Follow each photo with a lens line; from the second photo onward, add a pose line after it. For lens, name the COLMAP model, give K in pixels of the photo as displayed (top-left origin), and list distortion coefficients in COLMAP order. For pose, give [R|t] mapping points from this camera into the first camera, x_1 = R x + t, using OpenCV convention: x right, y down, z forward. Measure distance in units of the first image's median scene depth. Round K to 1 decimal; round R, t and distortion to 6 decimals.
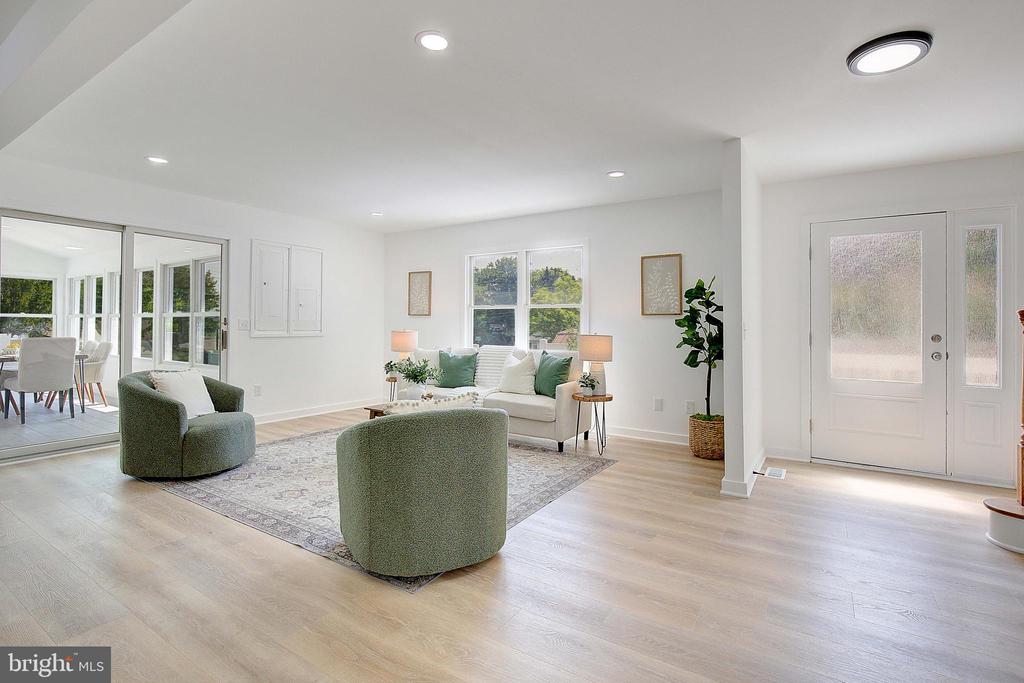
lens RADIAL K [[479.3, 0, 517.3], [0, 479.3, 320.9], [0, 0, 1]] dist [-0.026383, 0.004602]
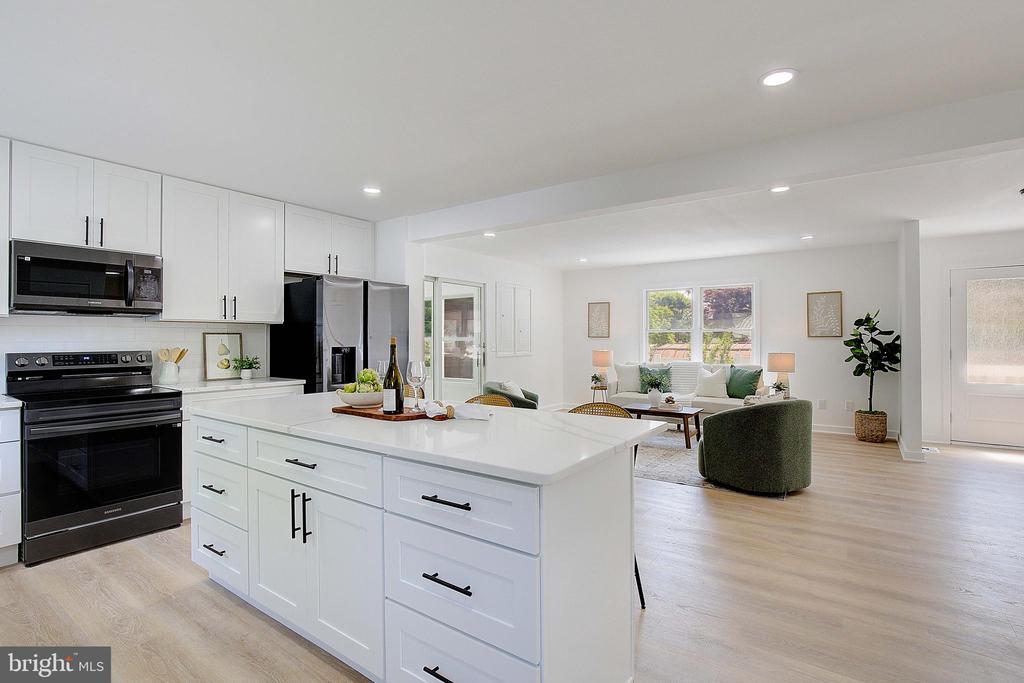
lens RADIAL K [[479.3, 0, 517.0], [0, 479.3, 341.5], [0, 0, 1]] dist [-0.026383, 0.004602]
pose [[0.998112, -0.012228, -0.060190, -0.530133], [0.013176, 0.999795, 0.015380, -0.035186], [0.059989, -0.016144, 0.998068, -0.413840]]
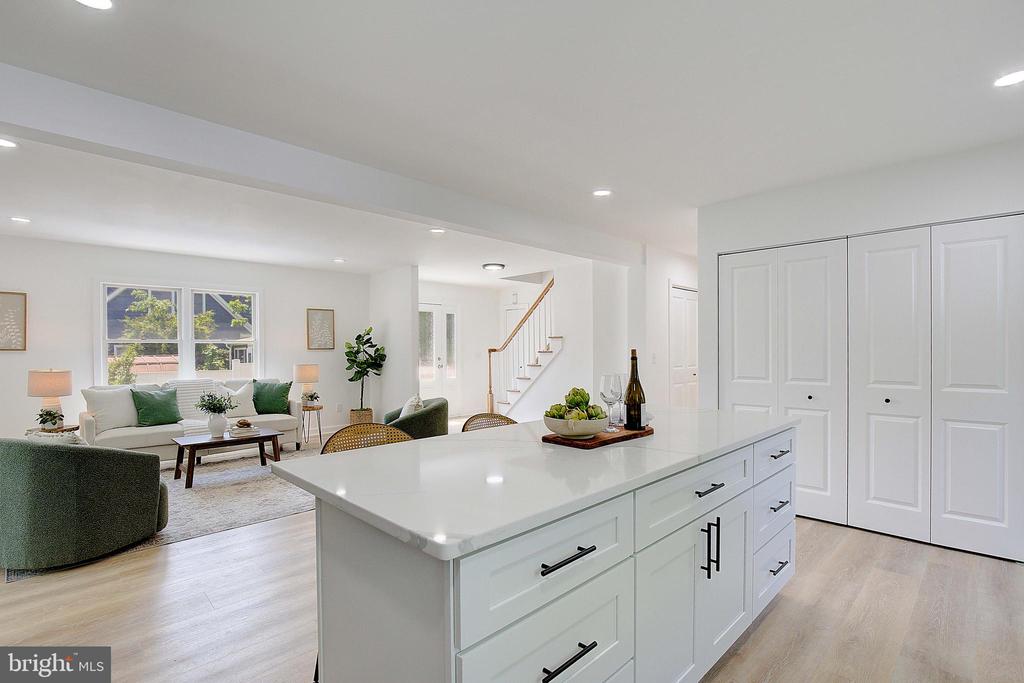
lens RADIAL K [[479.3, 0, 512.7], [0, 479.3, 357.0], [0, 0, 1]] dist [-0.026383, 0.004602]
pose [[0.235762, -0.029019, 0.971377, -1.123621], [-0.002316, 0.999534, 0.030422, -0.038496], [-0.971808, -0.009422, 0.235585, 0.076262]]
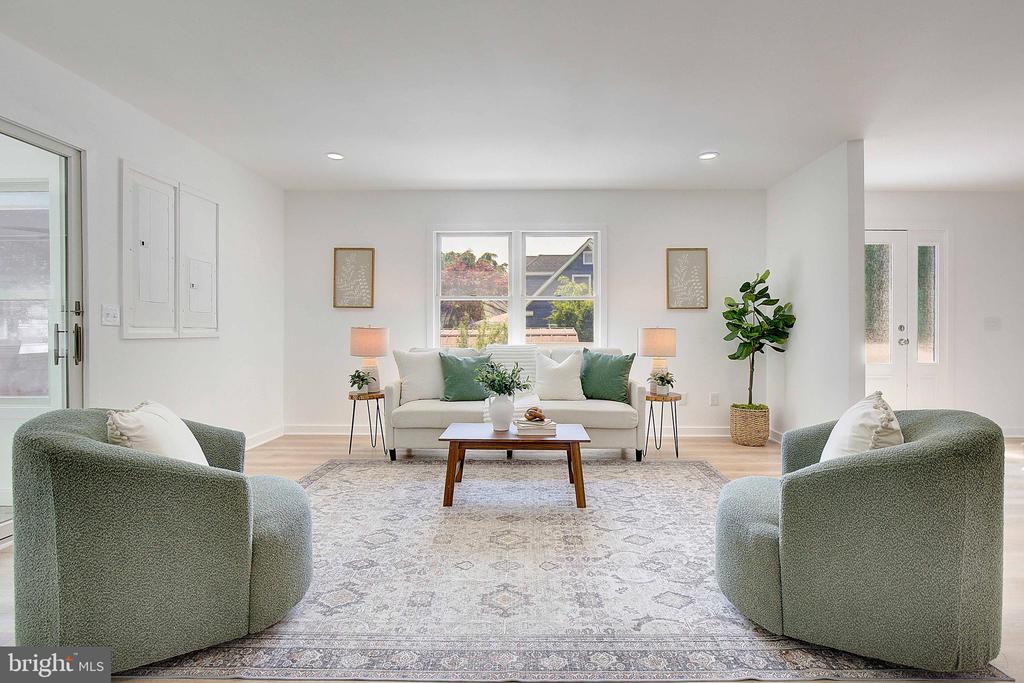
lens RADIAL K [[479.3, 0, 524.5], [0, 479.3, 327.8], [0, 0, 1]] dist [-0.026383, 0.004602]
pose [[0.854240, -0.003787, 0.519865, -0.559770], [0.000770, 0.999982, 0.006019, 0.023604], [-0.519878, -0.004741, 0.854227, 0.369541]]
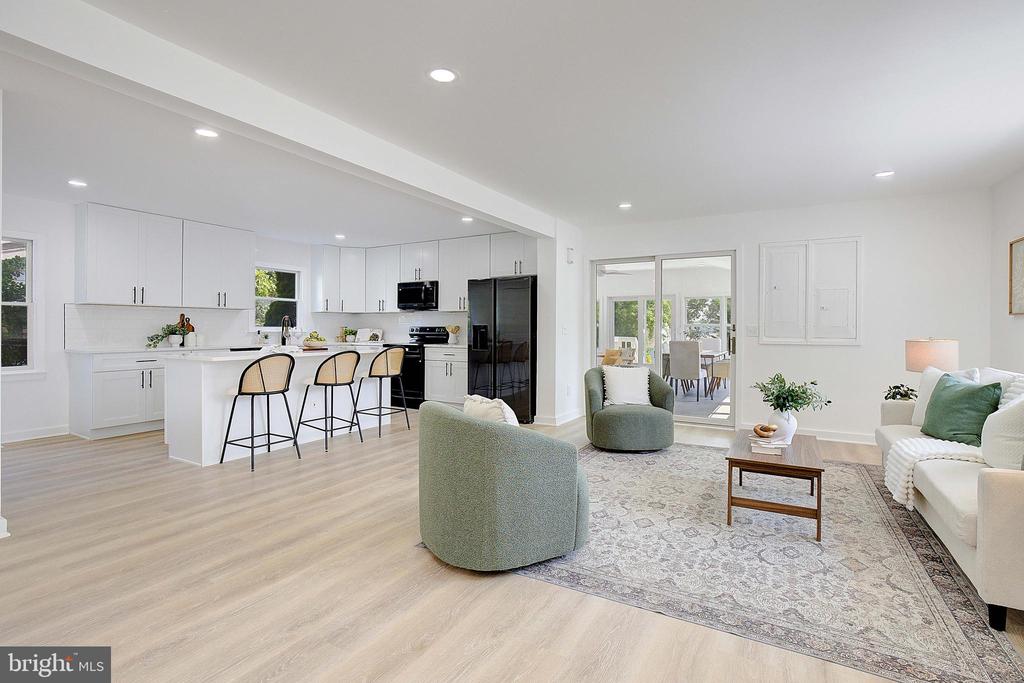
lens RADIAL K [[479.3, 0, 529.6], [0, 479.3, 325.1], [0, 0, 1]] dist [-0.026383, 0.004602]
pose [[0.061497, -0.014294, -0.998005, 0.496584], [0.009362, 0.999862, -0.013744, 0.006034], [0.998063, -0.008498, 0.061622, 0.575963]]
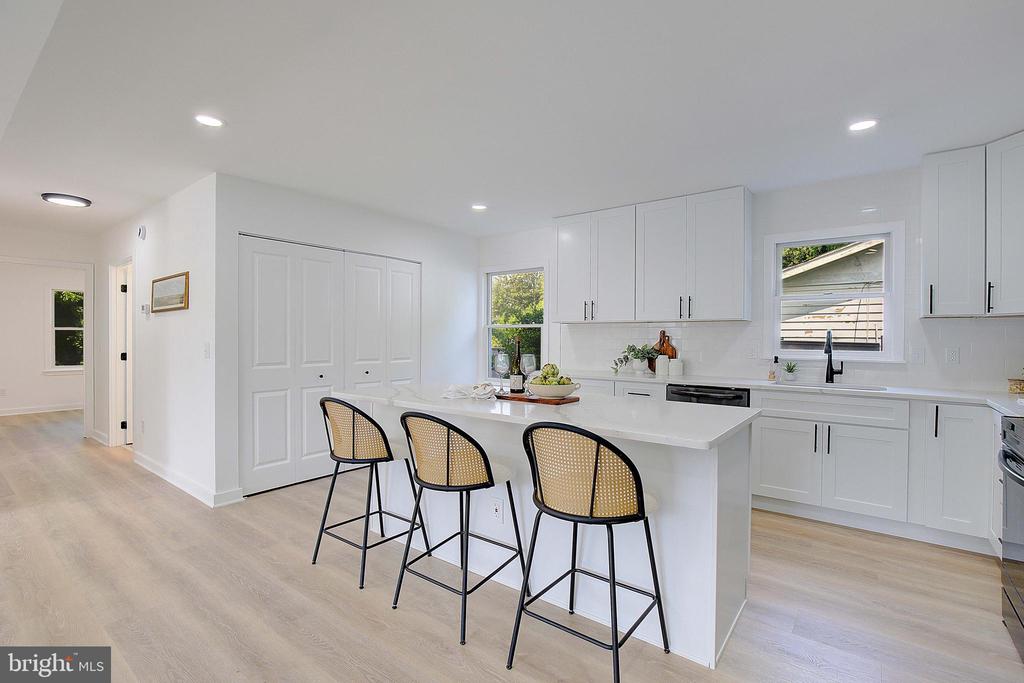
lens RADIAL K [[479.3, 0, 513.5], [0, 479.3, 342.0], [0, 0, 1]] dist [-0.026383, 0.004602]
pose [[-0.995059, -0.017740, 0.097690, -0.725227], [-0.018221, 0.999826, -0.004036, -0.021040], [-0.097601, -0.005796, -0.995209, 0.696871]]
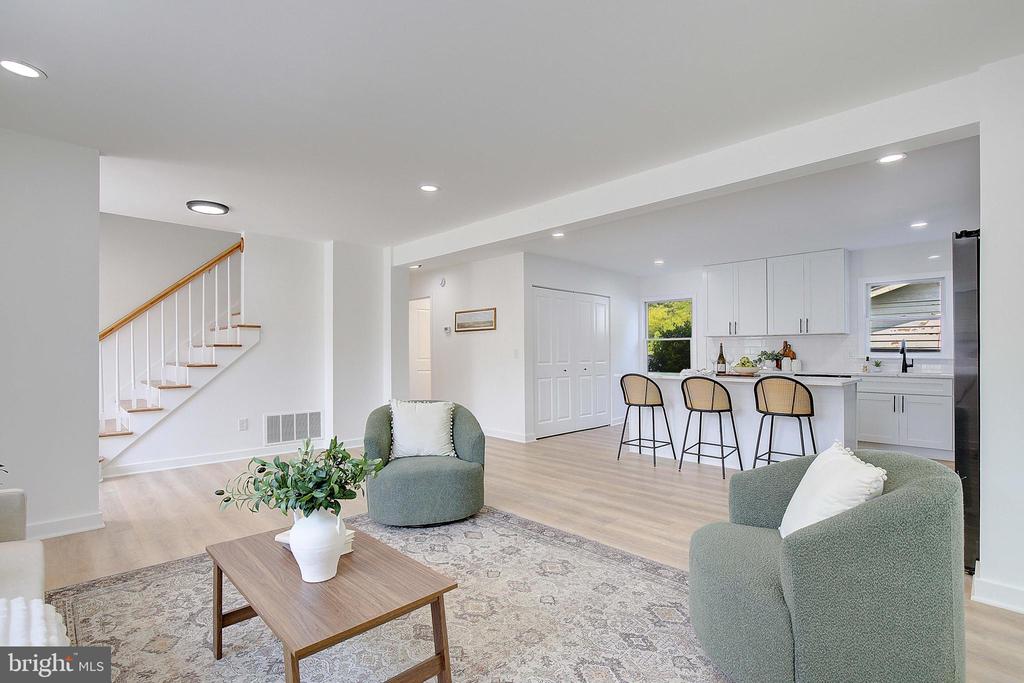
lens RADIAL K [[479.3, 0, 513.2], [0, 479.3, 348.9], [0, 0, 1]] dist [-0.026383, 0.004602]
pose [[-0.974407, -0.011618, 0.224489, -0.433235], [-0.016245, 0.999692, -0.018778, 0.012420], [-0.224202, -0.021944, -0.974296, 1.332430]]
